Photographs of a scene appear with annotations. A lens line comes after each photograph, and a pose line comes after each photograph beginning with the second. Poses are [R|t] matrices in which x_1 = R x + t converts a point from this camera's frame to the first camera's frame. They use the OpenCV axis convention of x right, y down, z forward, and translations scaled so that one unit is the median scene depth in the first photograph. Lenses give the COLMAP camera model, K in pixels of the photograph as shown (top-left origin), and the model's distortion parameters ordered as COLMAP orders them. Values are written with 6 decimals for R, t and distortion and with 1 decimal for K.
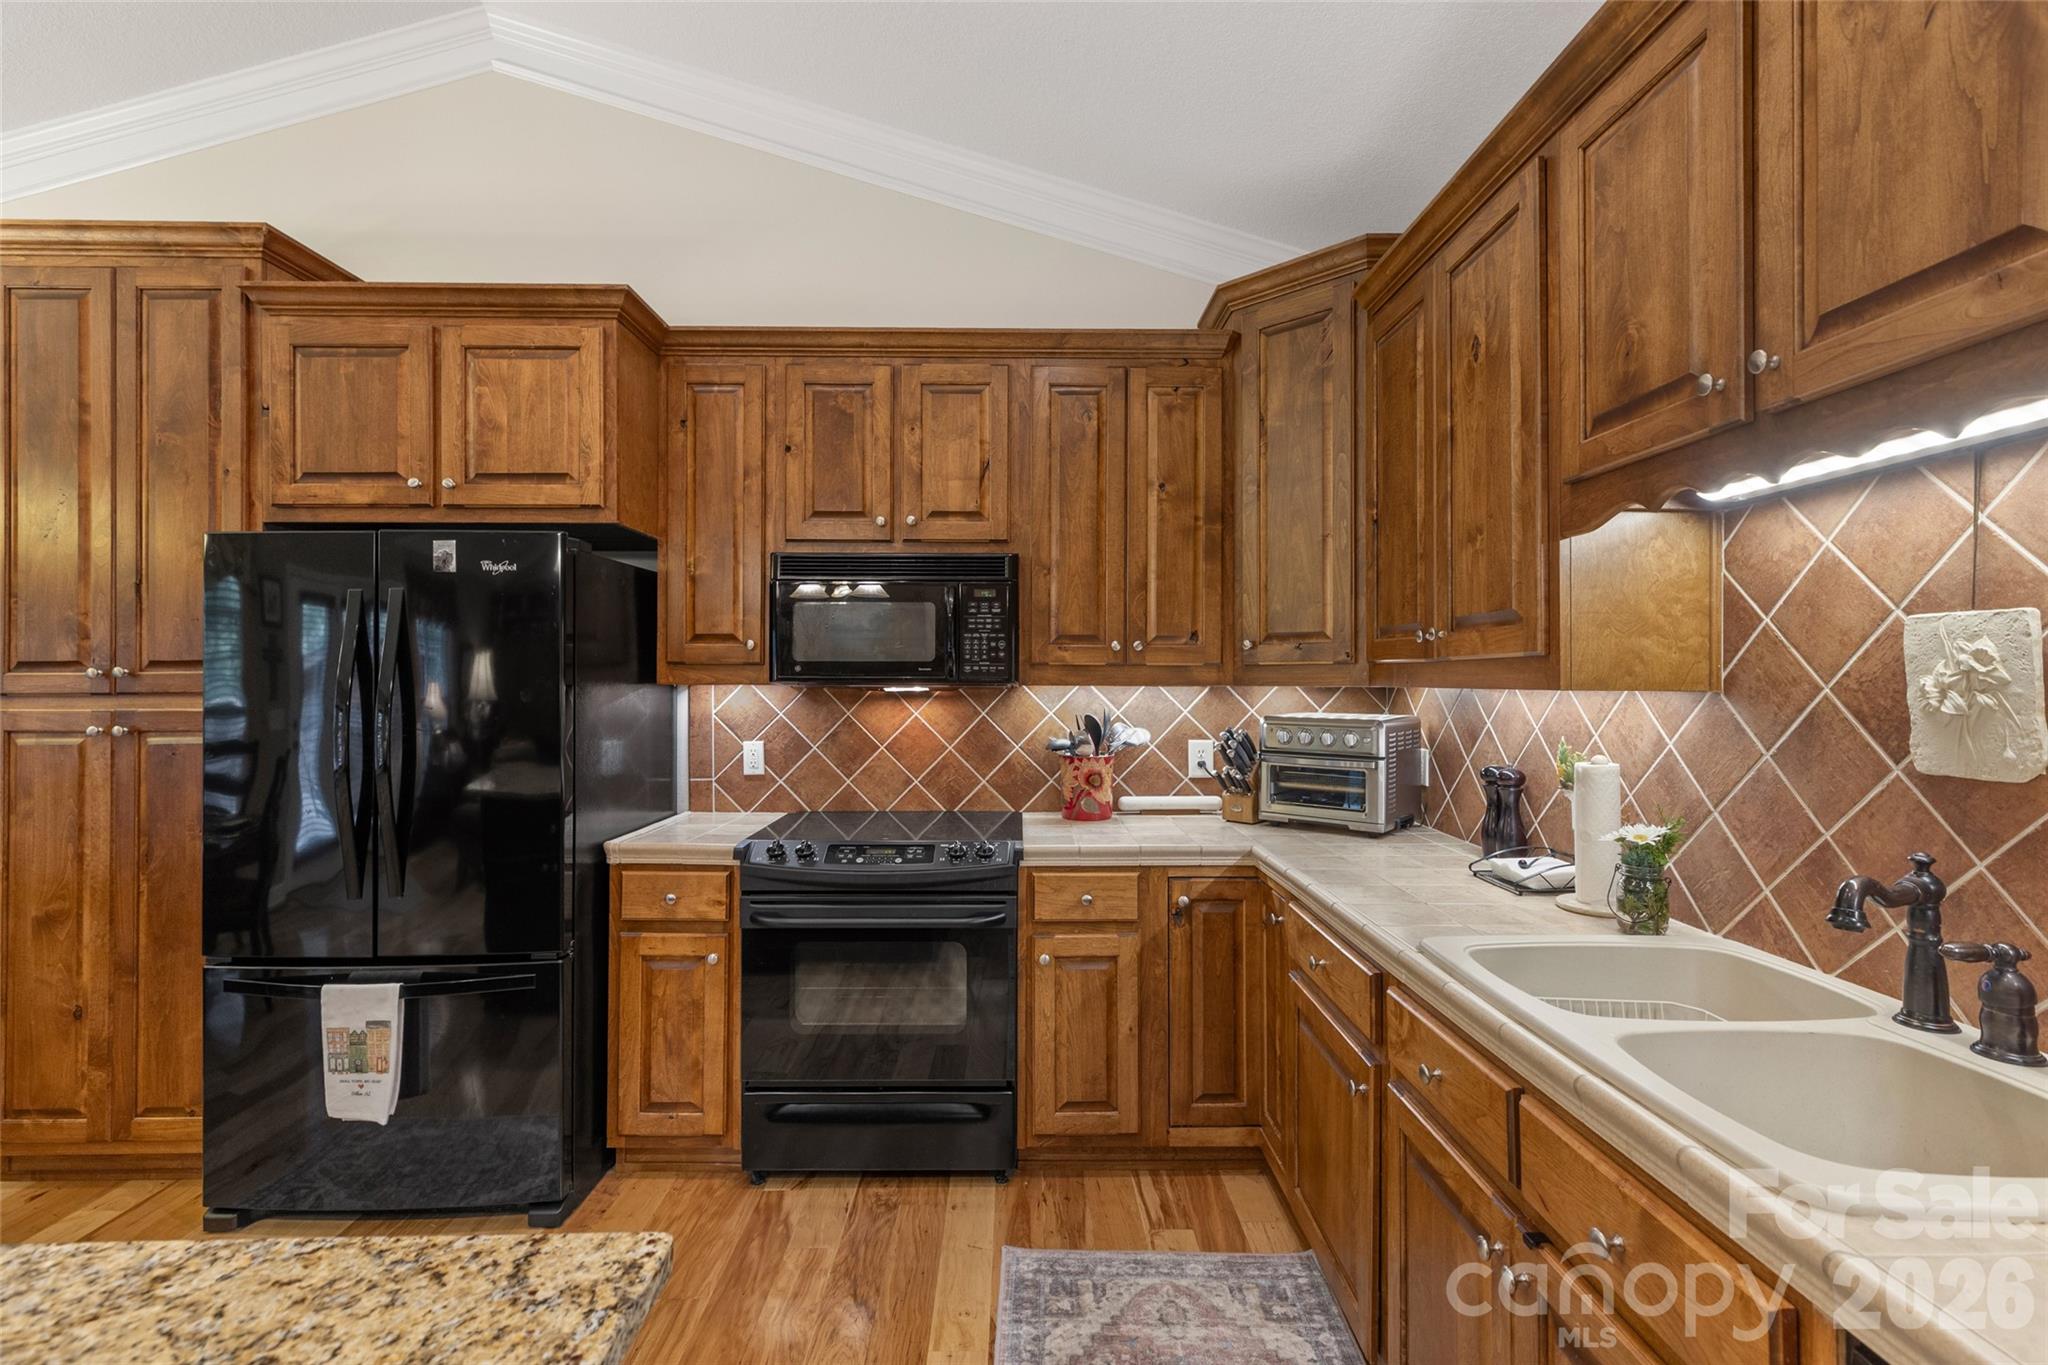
lens RADIAL K [[924.6, 0, 1029.5], [0, 924.6, 667.7], [0, 0, 1]] dist [0.004104, 0.000763]
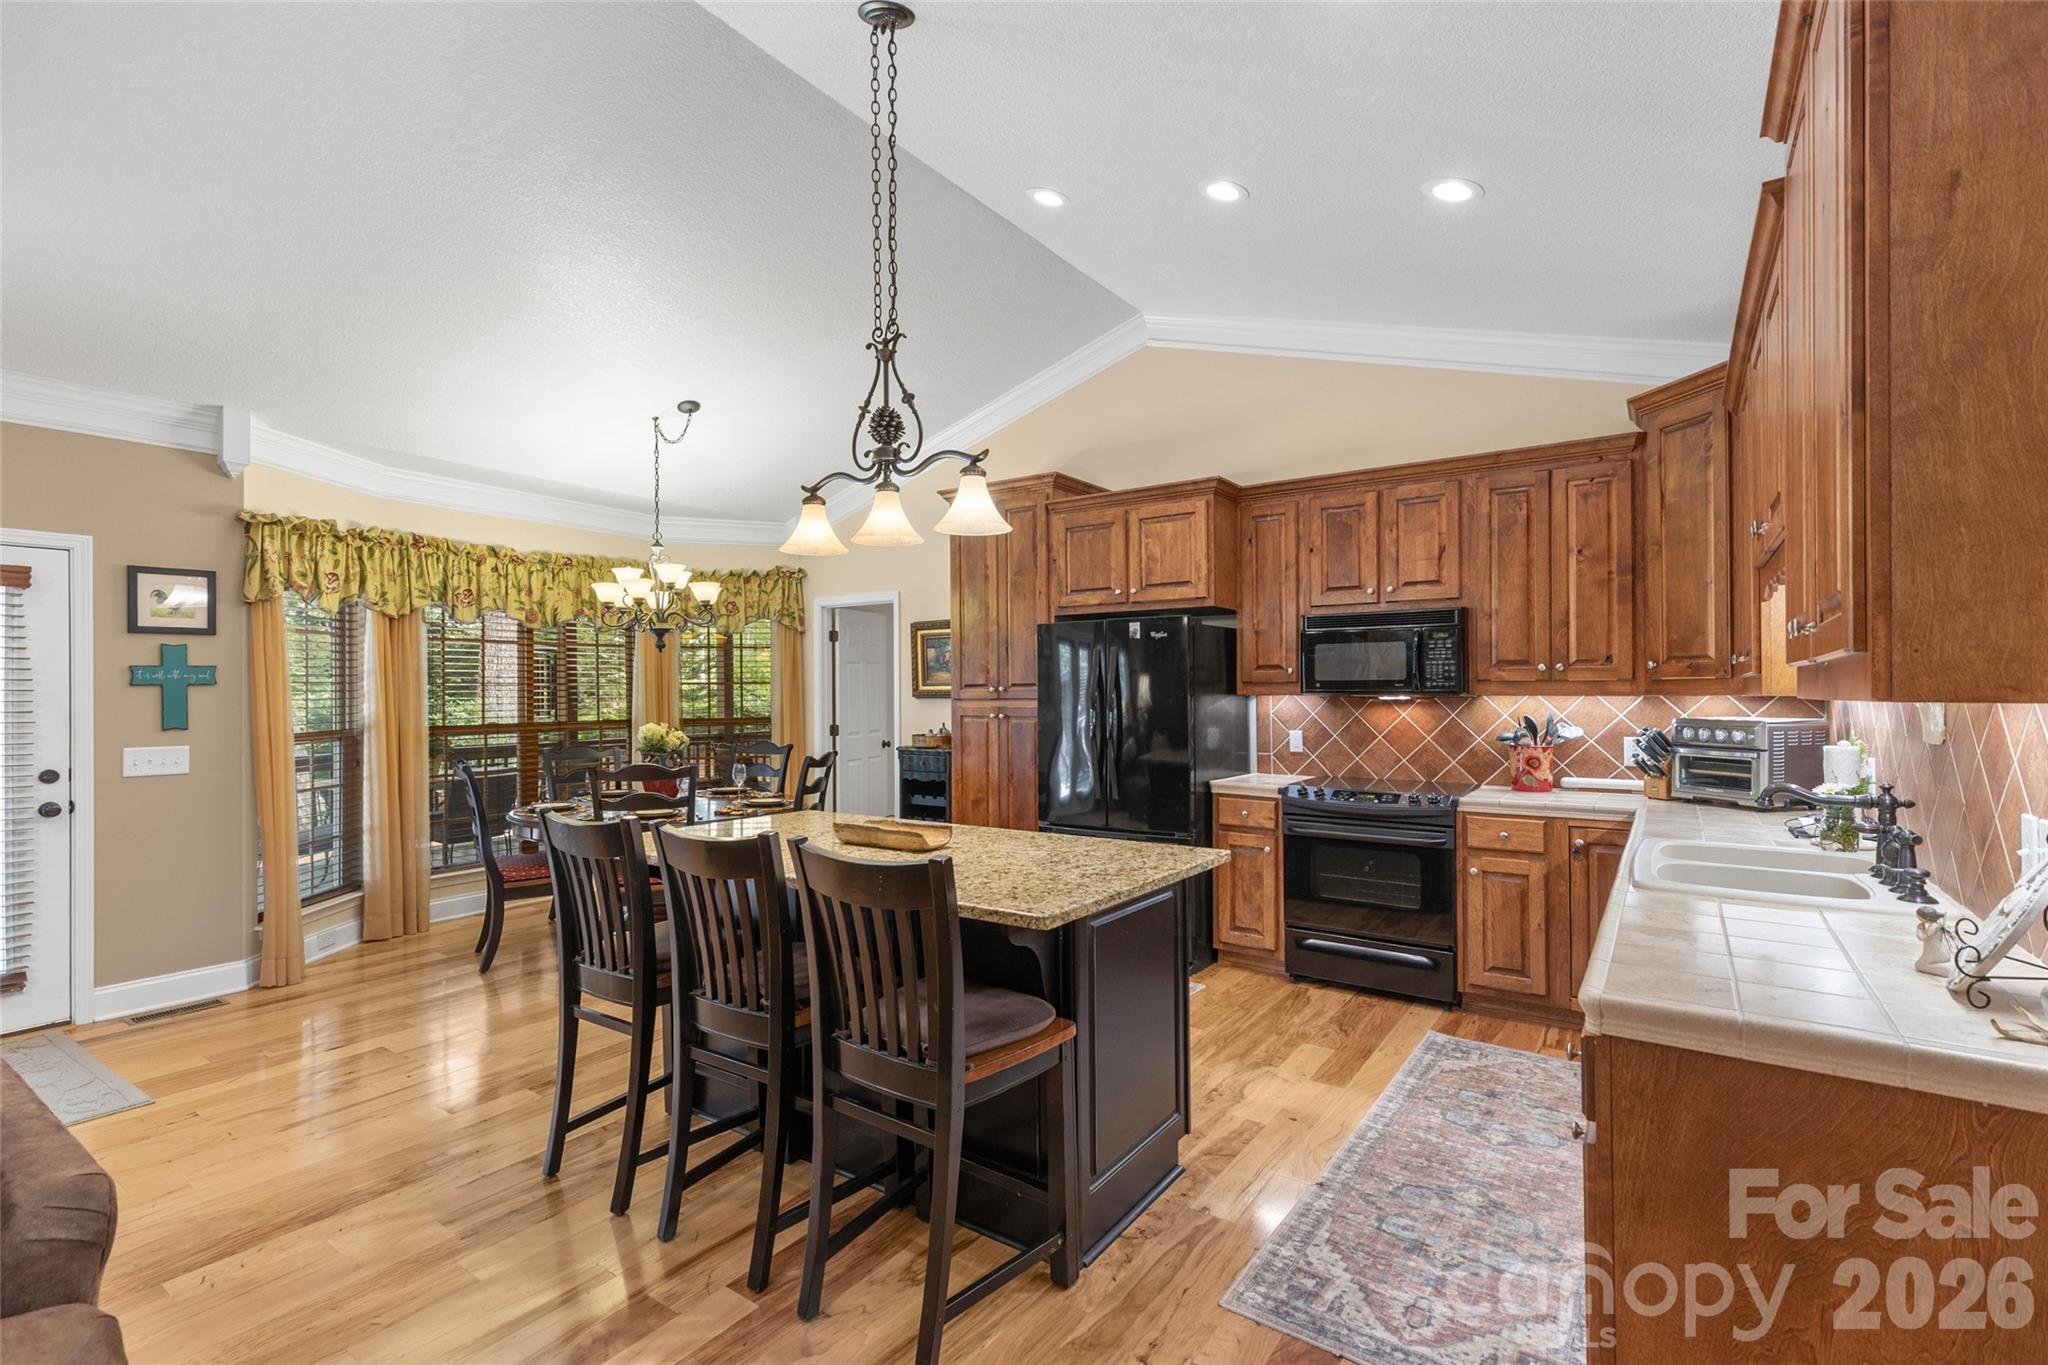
lens RADIAL K [[921.7, 0, 1027.1], [0, 921.7, 681.6], [0, 0, 1]] dist [0.010559, 0.000221]
pose [[0.812282, -0.009778, -0.583183, 0.310640], [0.009757, 0.999947, -0.003176, -0.005326], [0.583184, -0.003110, 0.812334, -0.687482]]
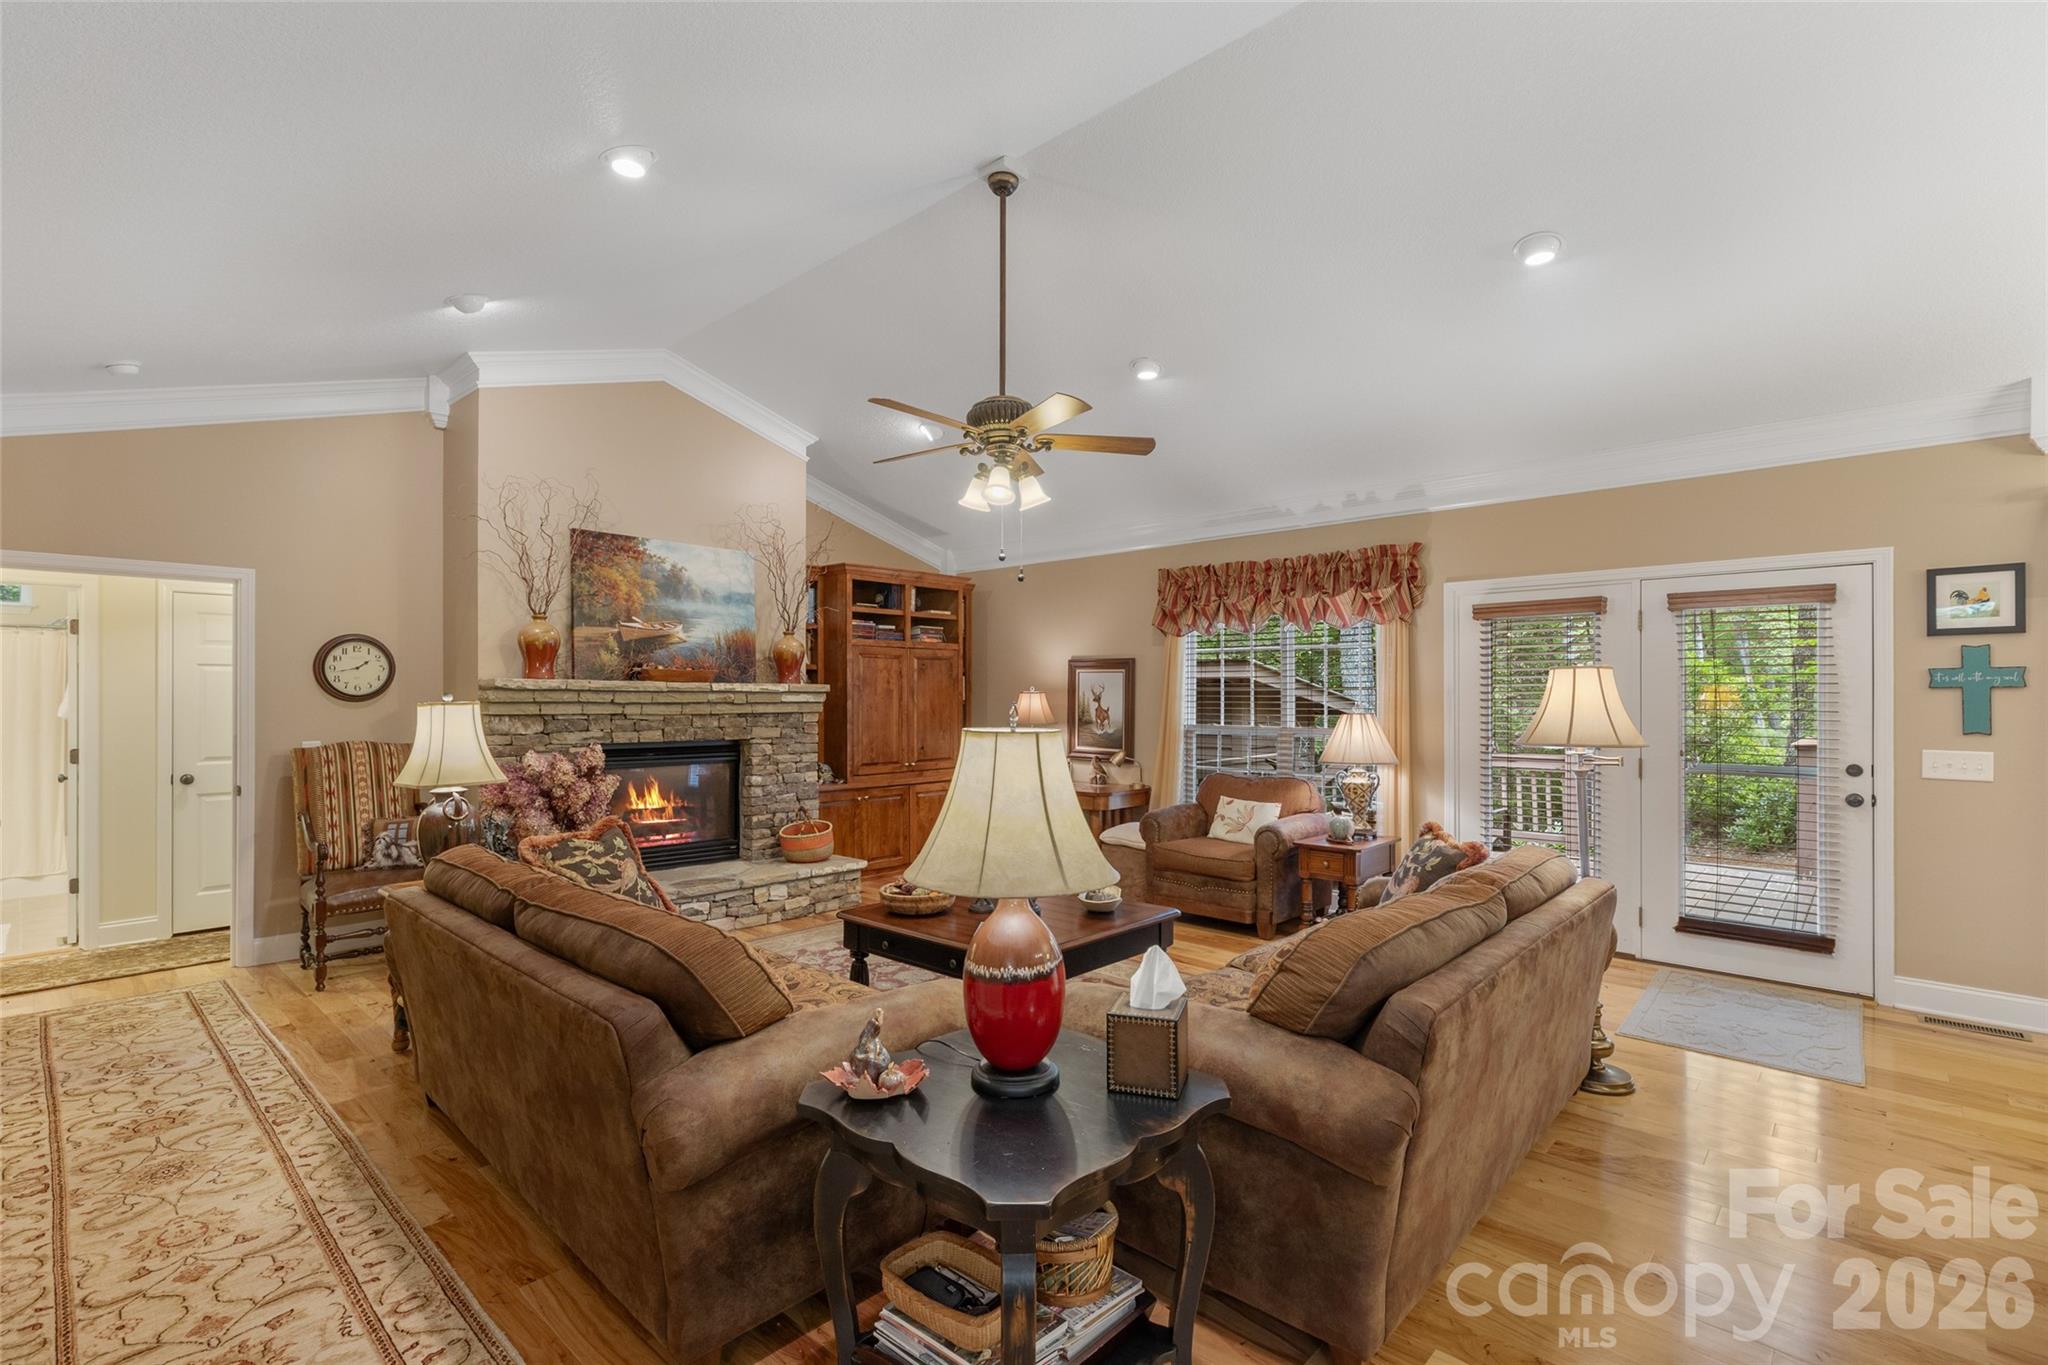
lens RADIAL K [[935.3, 0, 1014.9], [0, 935.3, 687.9], [0, 0, 1]] dist [0.005589, 0.000353]
pose [[-0.694716, -0.007866, -0.719241, 0.403580], [0.001506, 0.999922, -0.012390, -0.001290], [0.719283, -0.009691, -0.694650, -0.294083]]
